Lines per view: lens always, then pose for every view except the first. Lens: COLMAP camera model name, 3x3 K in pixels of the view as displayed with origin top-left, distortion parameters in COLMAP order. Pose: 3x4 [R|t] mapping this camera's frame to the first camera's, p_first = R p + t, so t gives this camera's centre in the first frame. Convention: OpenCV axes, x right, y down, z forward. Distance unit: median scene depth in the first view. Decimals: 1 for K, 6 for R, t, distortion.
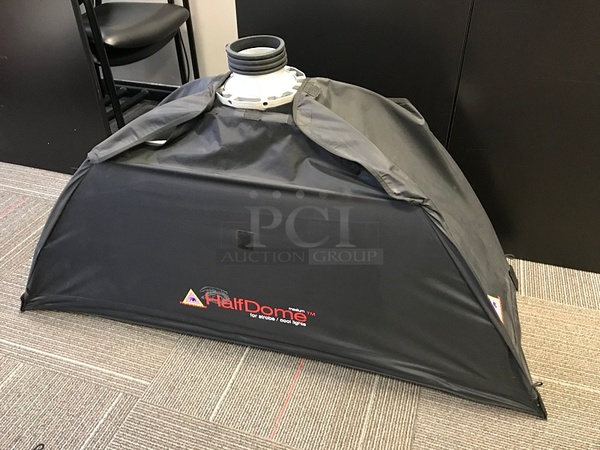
lens RADIAL K [[487.2, 0, 299.8], [0, 487.2, 224.3], [0, 0, 1]] dist [0.026692, -0.024564]
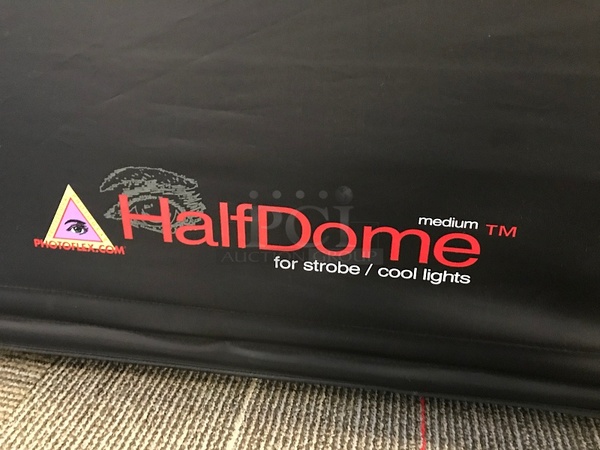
lens RADIAL K [[487.2, 0, 300.3], [0, 487.2, 226.0], [0, 0, 1]] dist [0.026692, -0.024564]
pose [[0.991958, -0.022478, 0.124555, -0.122792], [0.039308, 0.990152, -0.134361, 0.204792], [-0.120309, 0.138177, 0.983073, 0.702412]]
